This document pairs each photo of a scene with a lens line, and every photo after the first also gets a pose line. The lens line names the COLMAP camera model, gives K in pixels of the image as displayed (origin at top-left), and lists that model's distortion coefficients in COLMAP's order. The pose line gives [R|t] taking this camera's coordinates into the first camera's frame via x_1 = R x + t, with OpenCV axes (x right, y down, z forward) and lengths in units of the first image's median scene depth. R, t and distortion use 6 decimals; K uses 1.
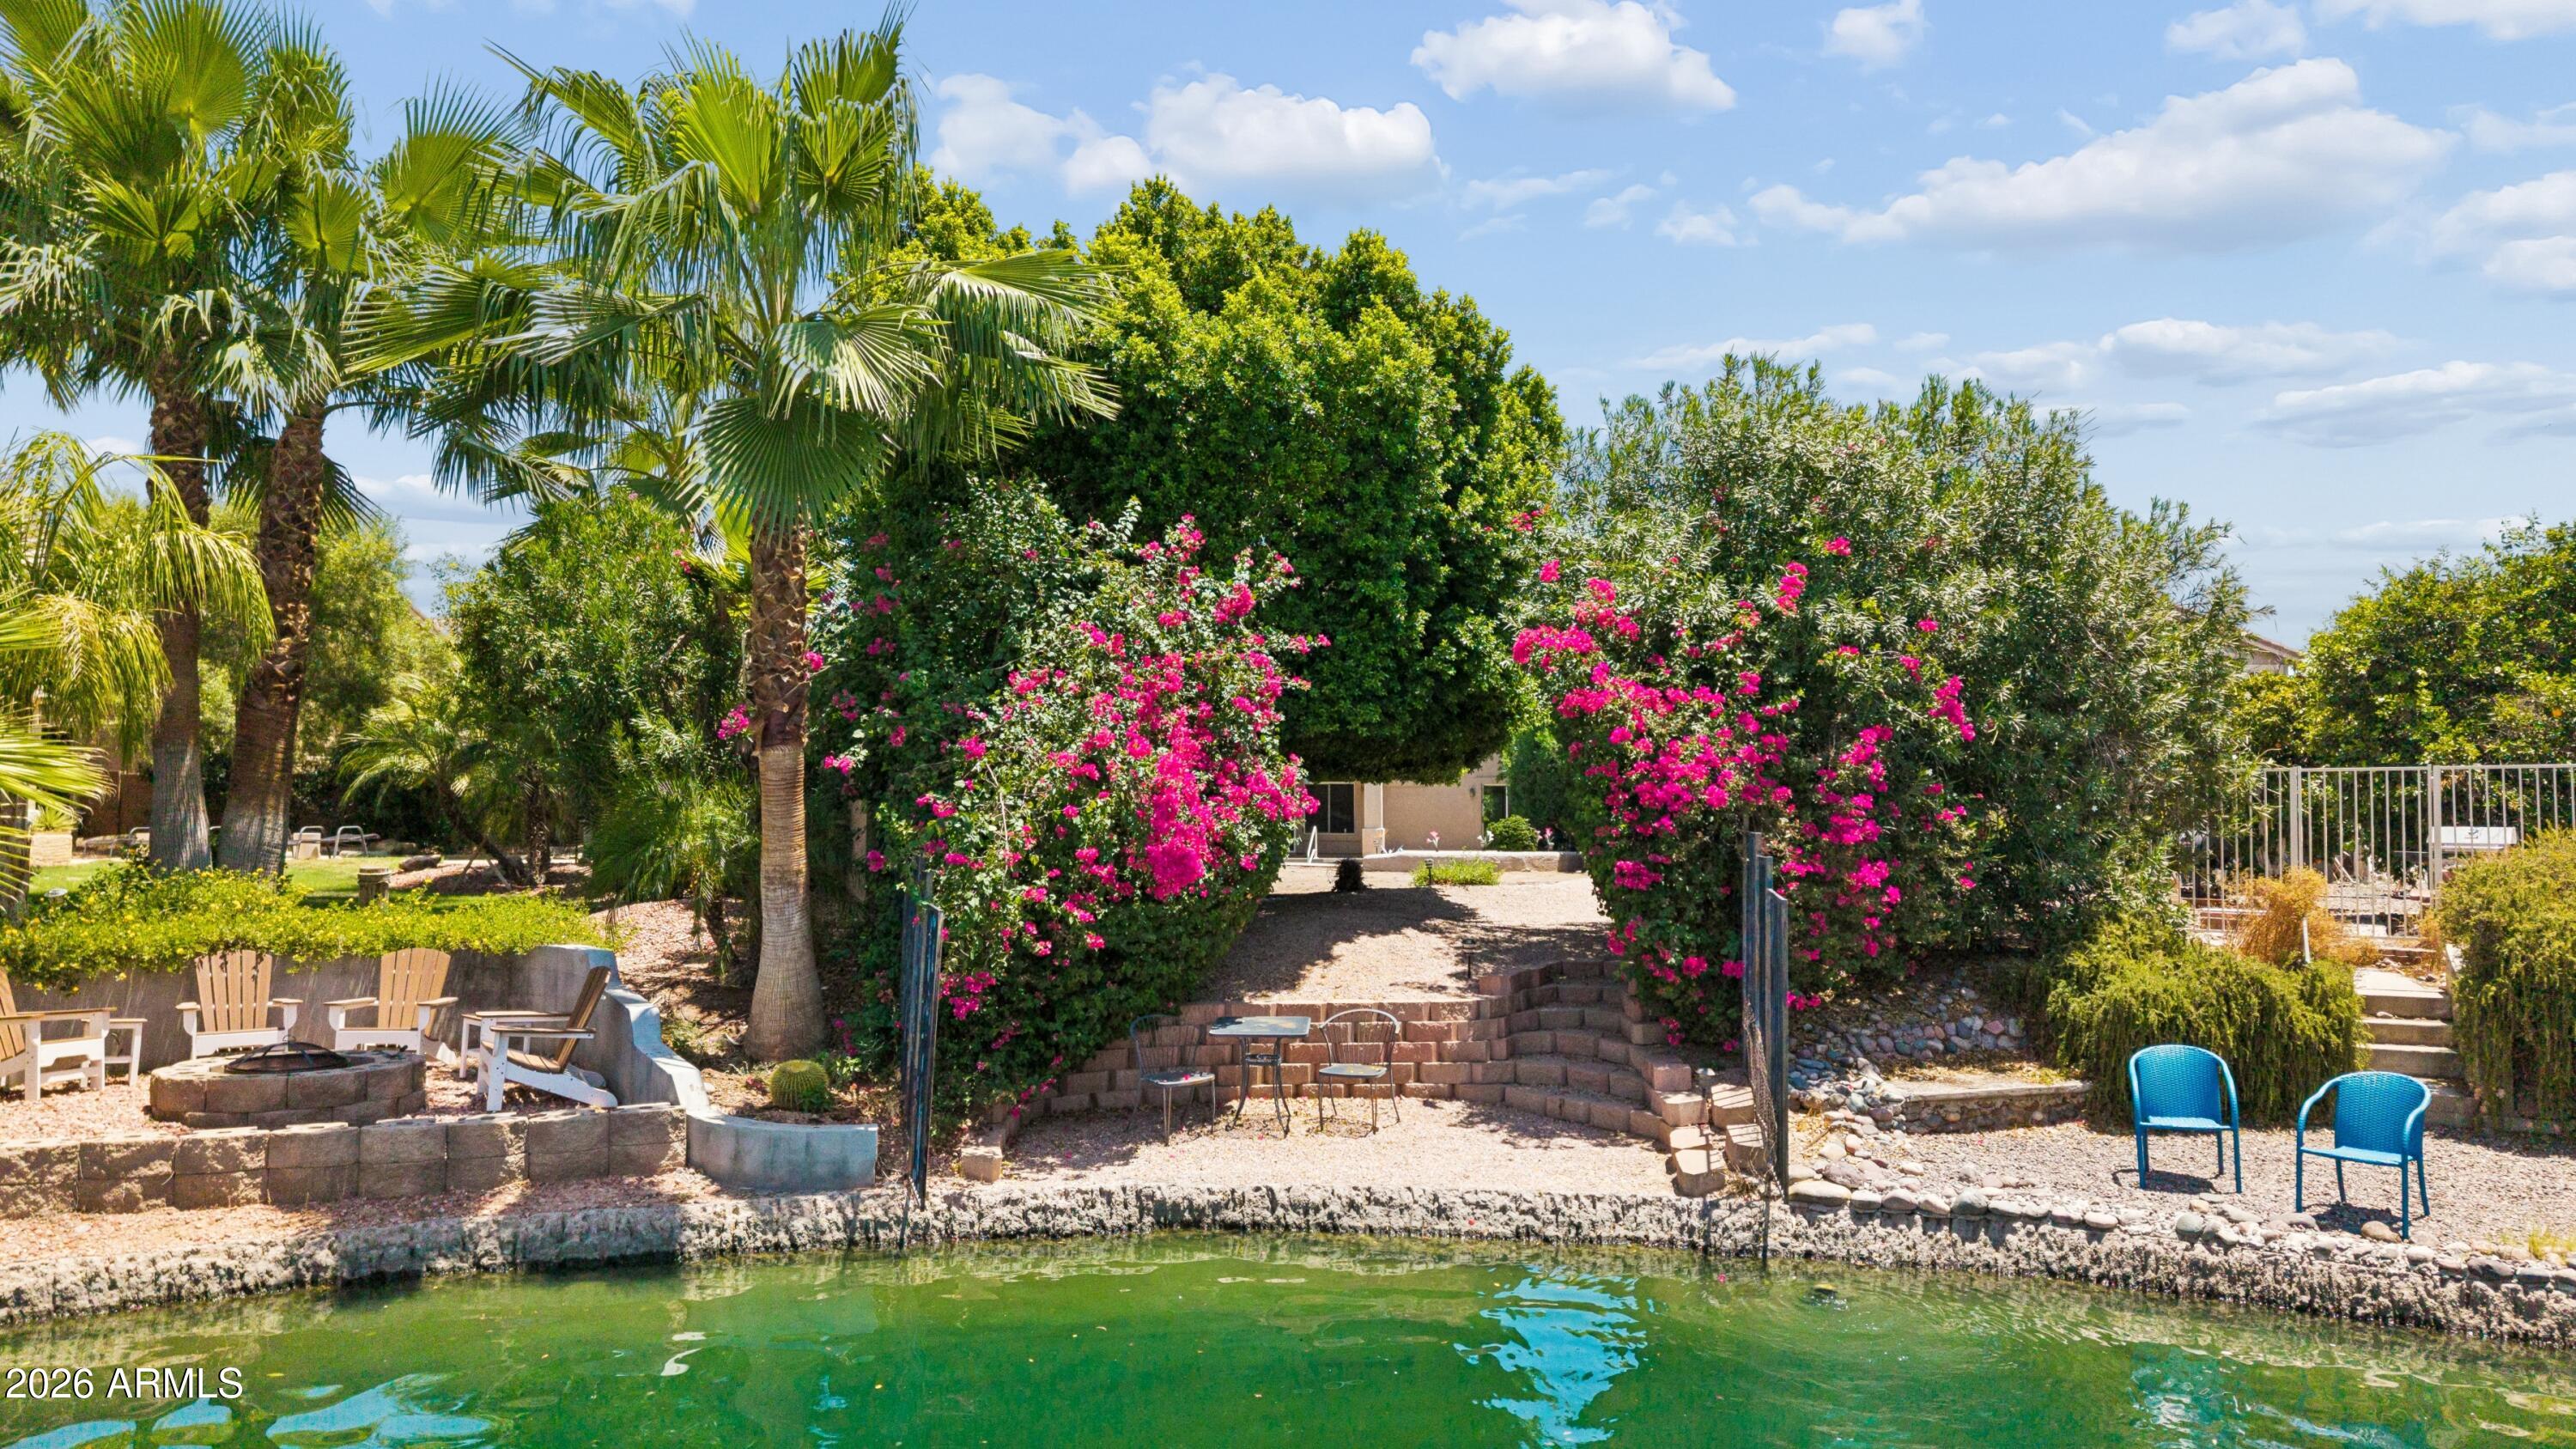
lens RADIAL K [[1723.4, 0, 1288.0], [0, 1723.4, 724.5], [0, 0, 1]] dist [0.025430, -0.022769]
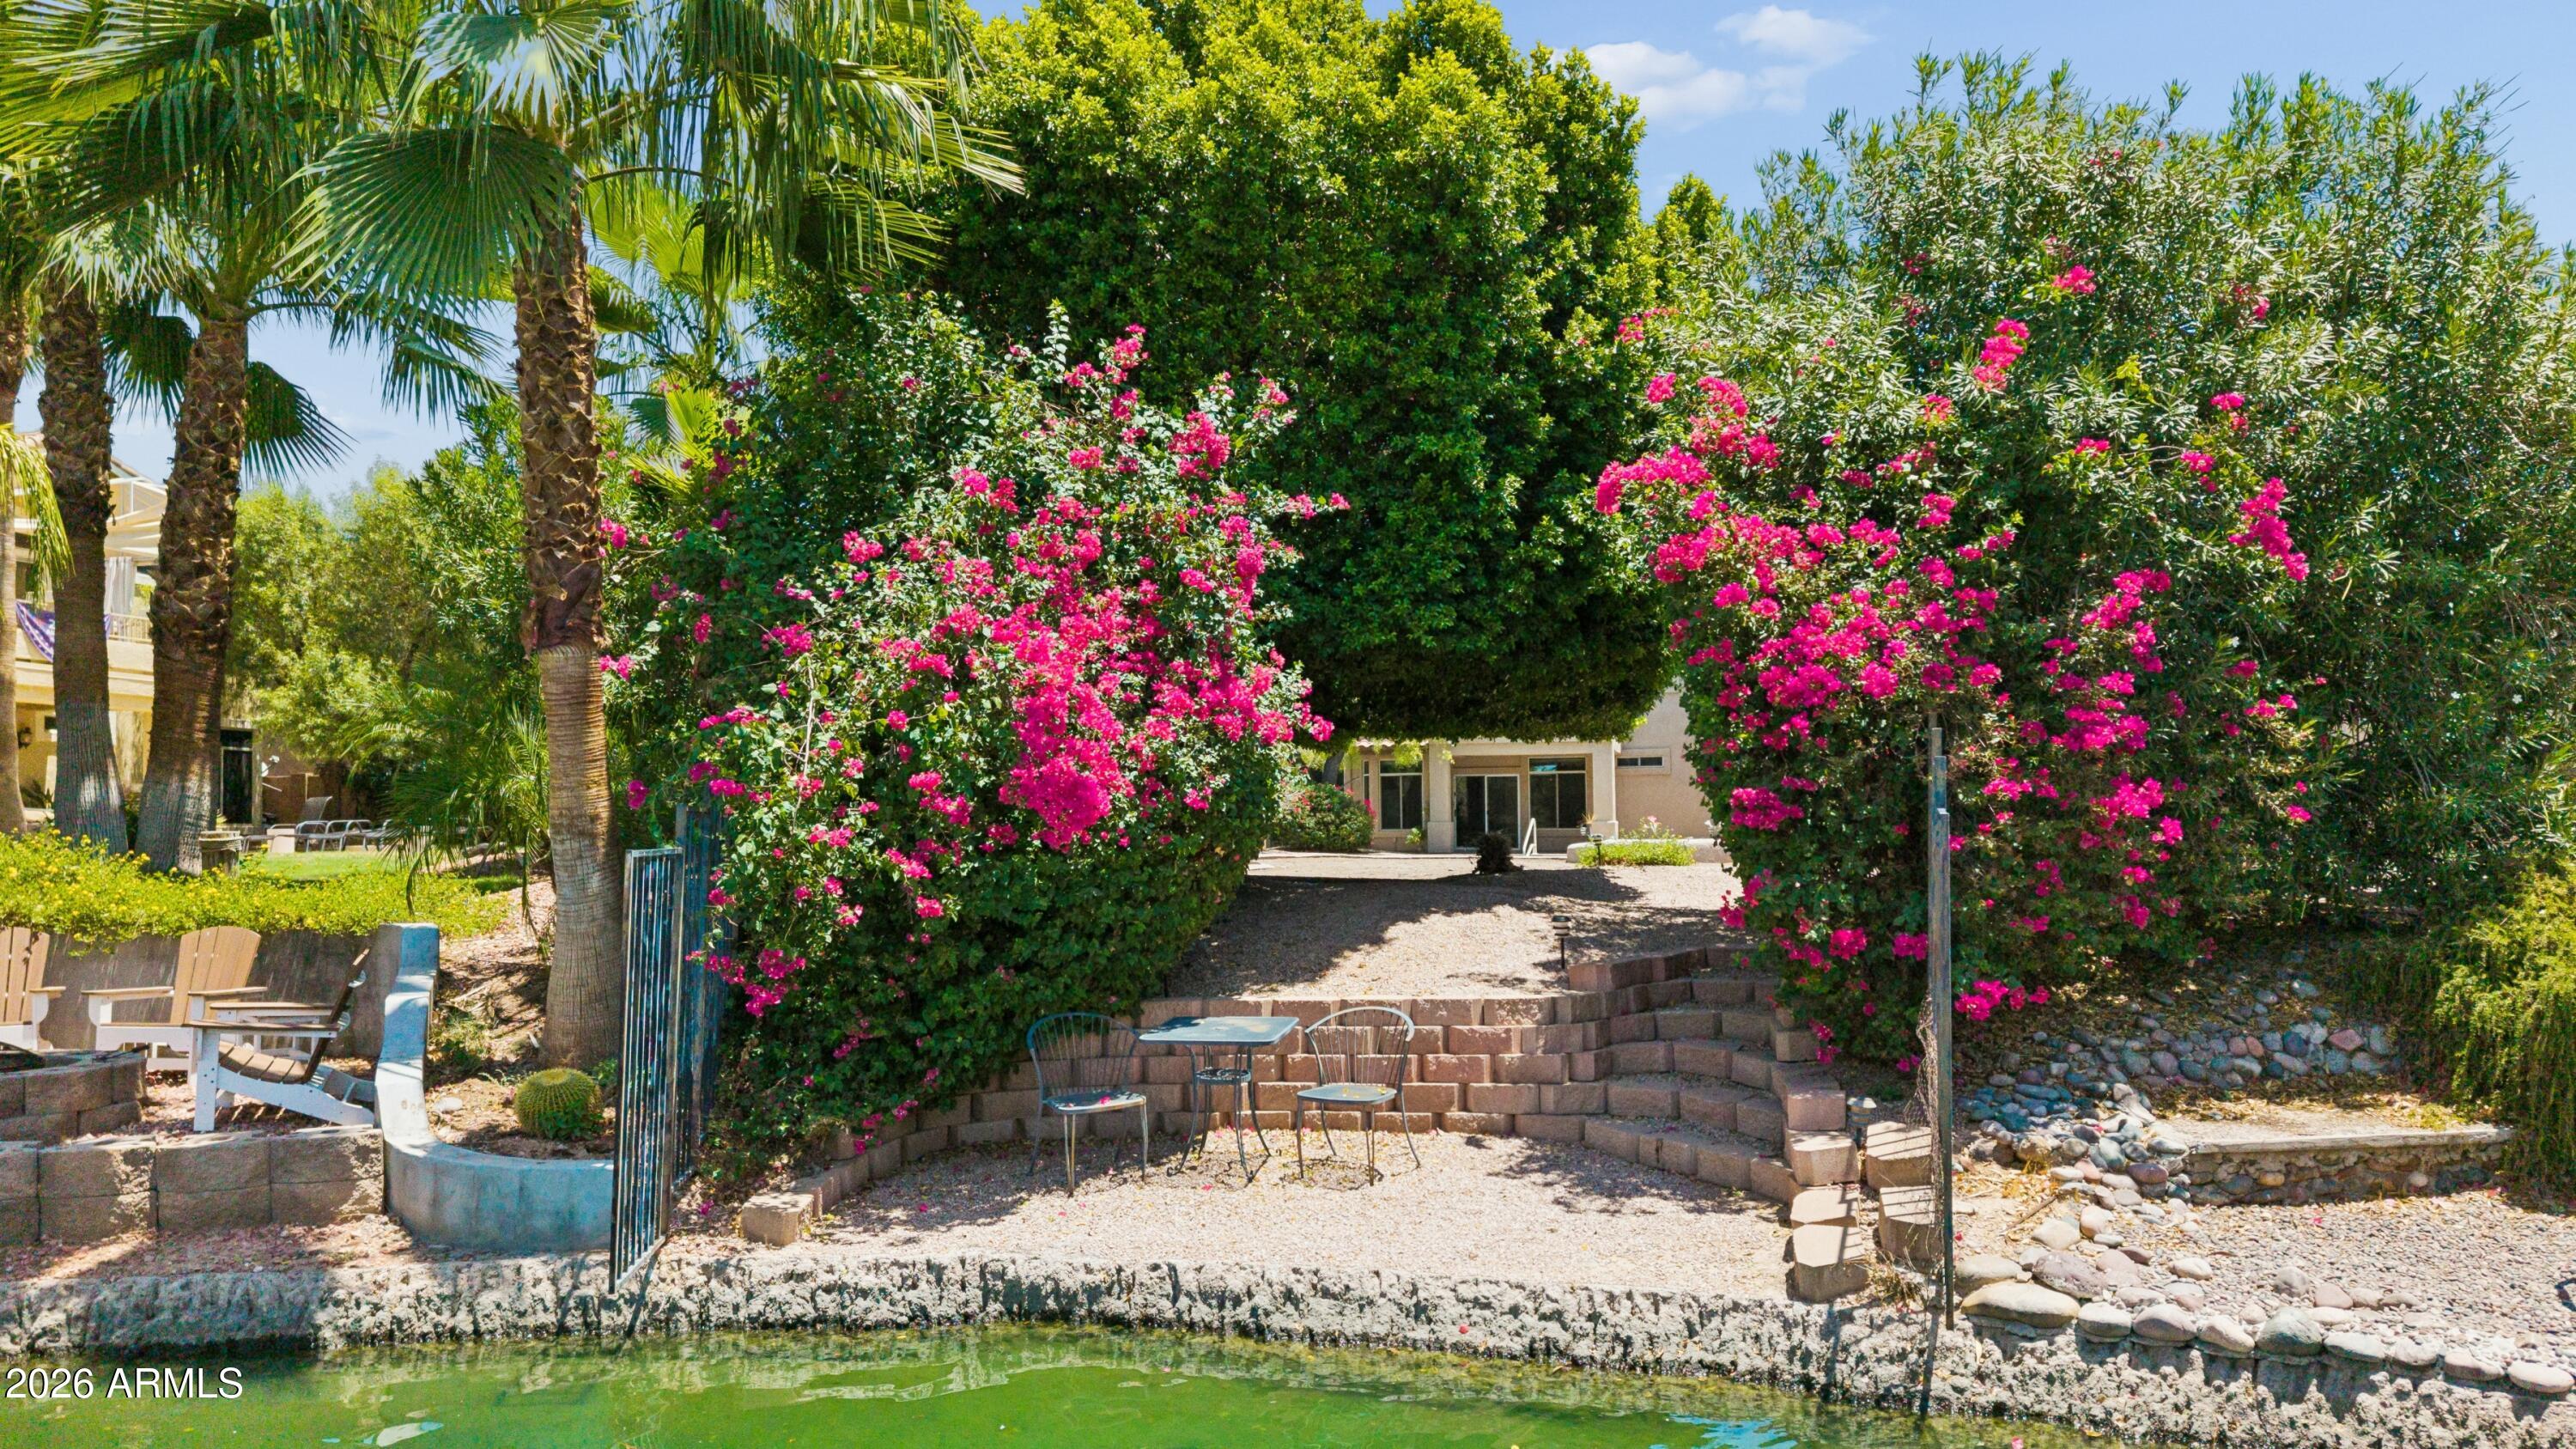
lens RADIAL K [[1788.4, 0, 1264.7], [0, 1788.4, 791.2], [0, 0, 1]] dist [0.003750, 0.005196]
pose [[0.986424, -0.014331, -0.163594, 0.128323], [0.019862, 0.999283, 0.032220, 0.056009], [0.163015, -0.035032, 0.986001, 0.294700]]
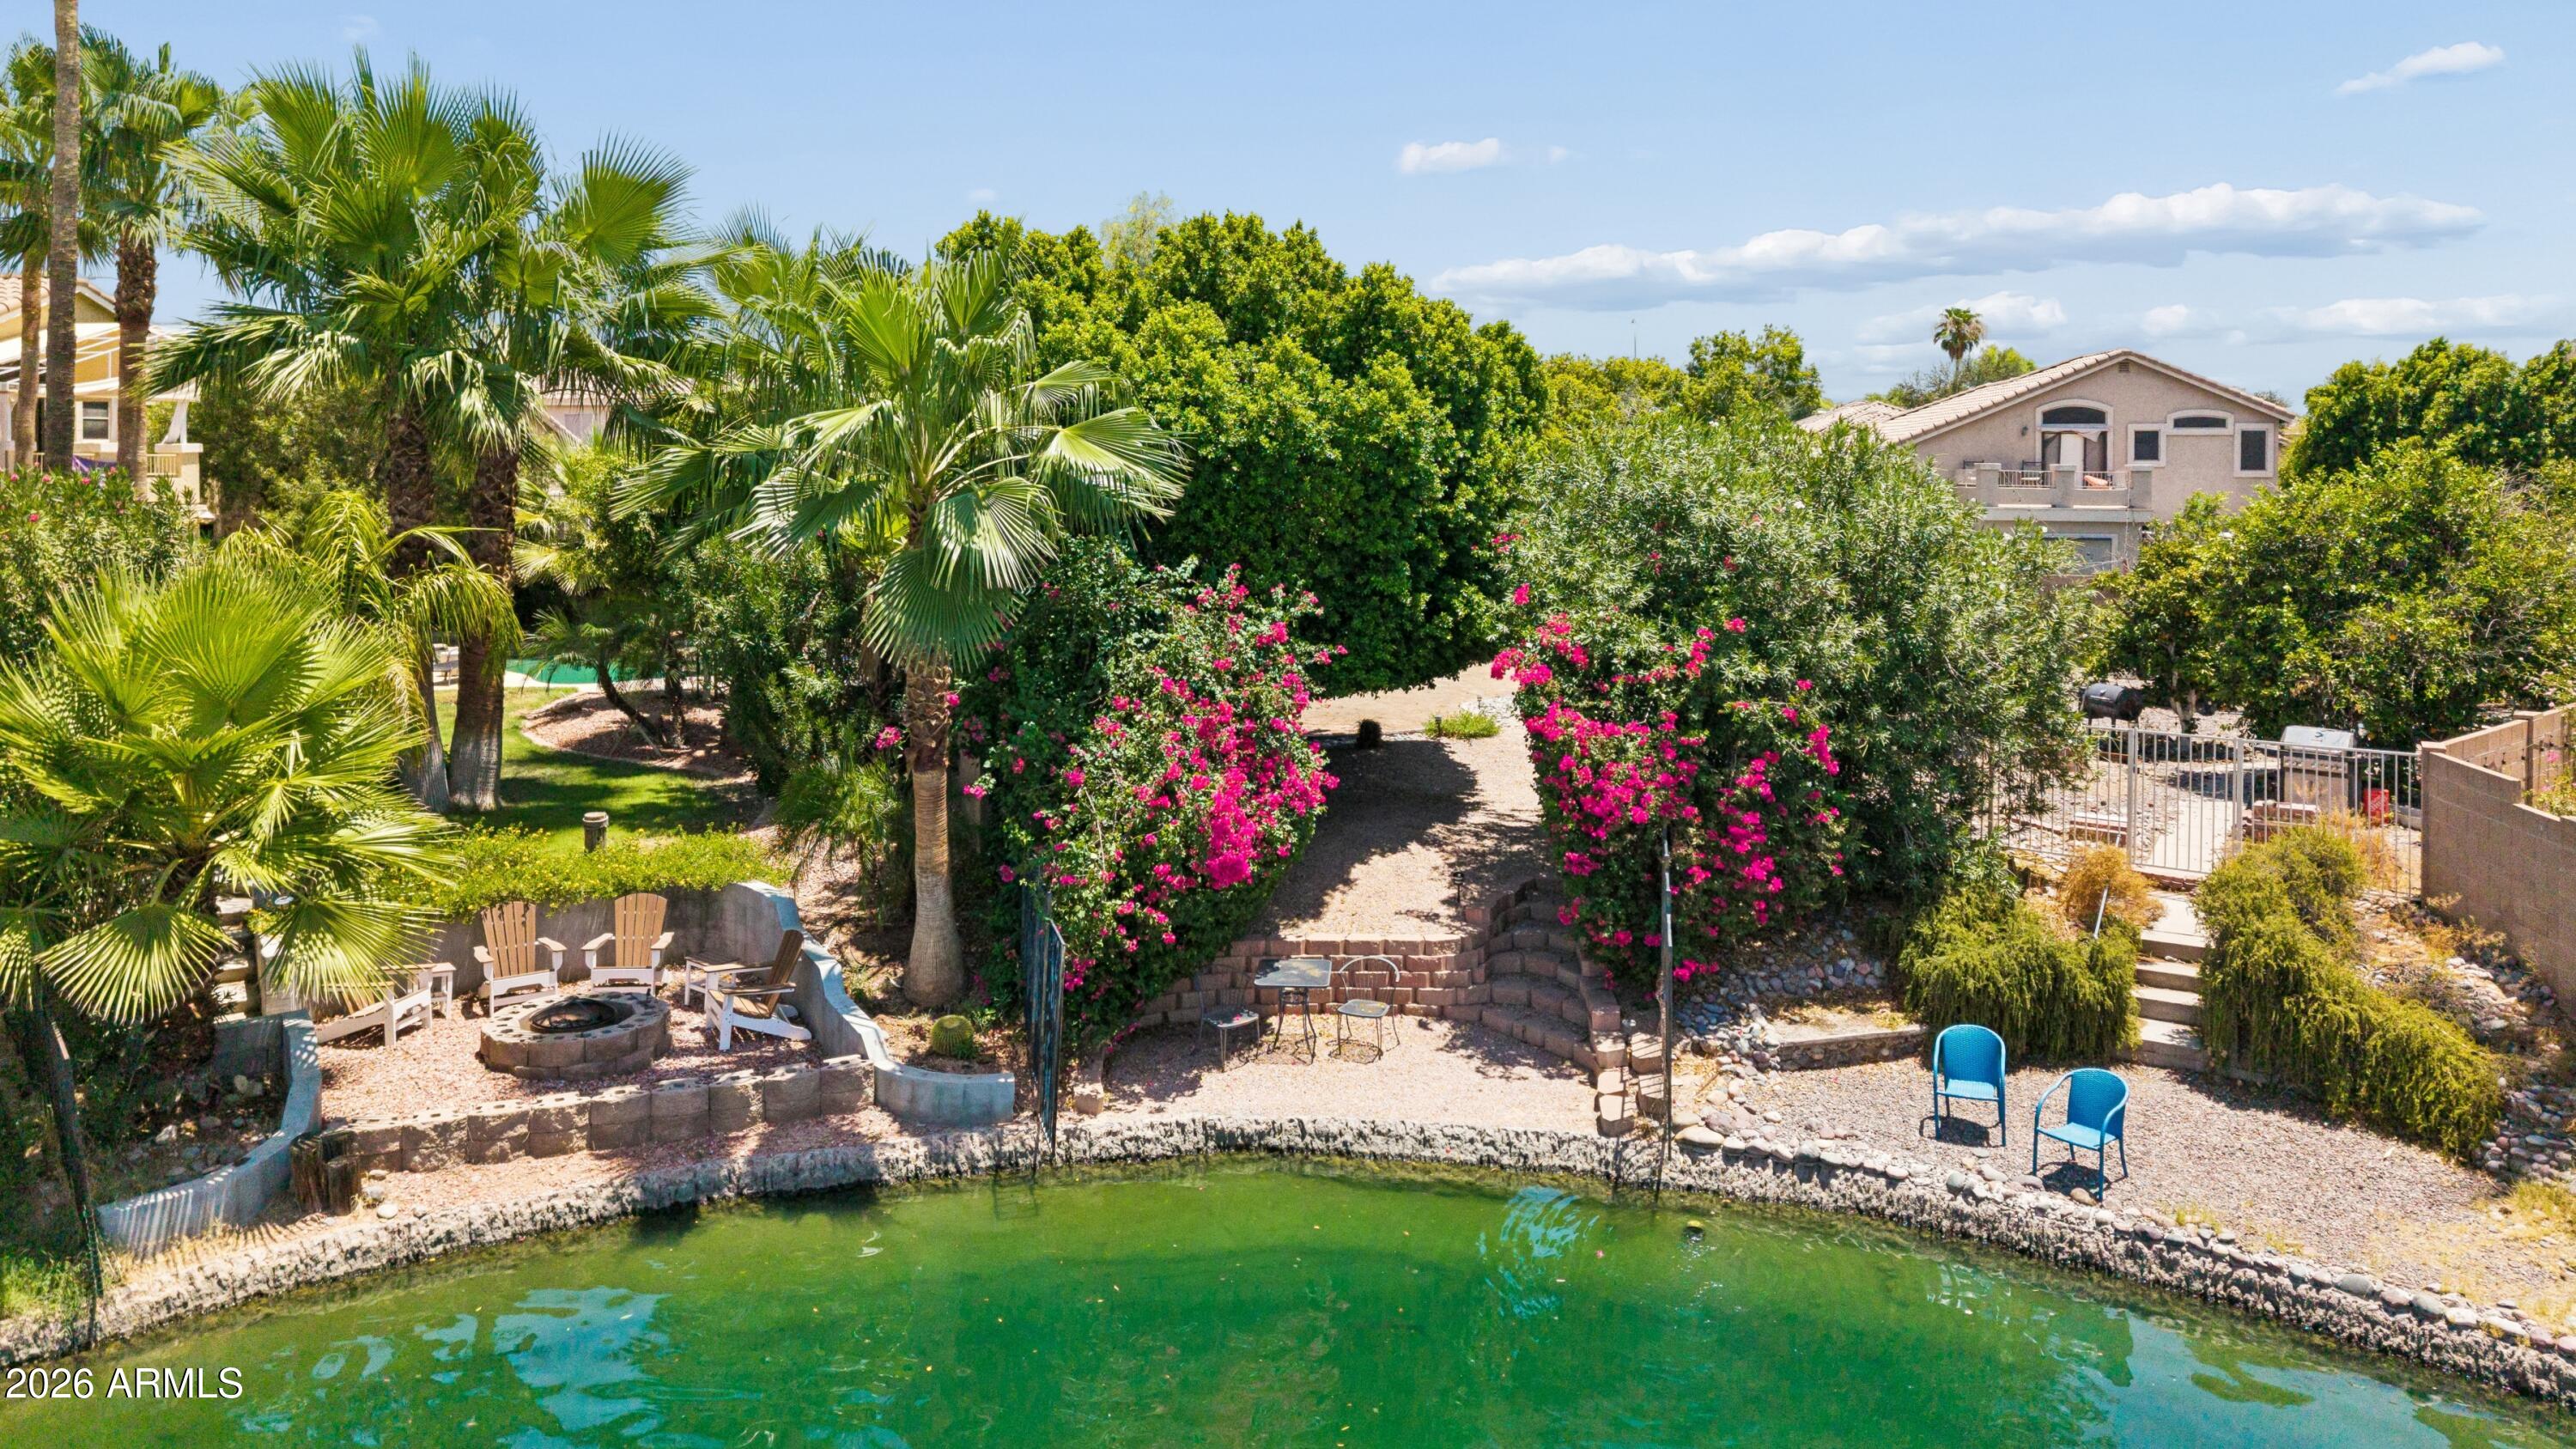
lens RADIAL K [[1718.3, 0, 1277.3], [0, 1718.3, 515.8], [0, 0, 1]] dist [0.050285, -0.064614]
pose [[0.999648, -0.004030, -0.026208, 0.007898], [0.005853, 0.997539, 0.069874, -0.273289], [0.025862, -0.070003, 0.997212, -0.293140]]
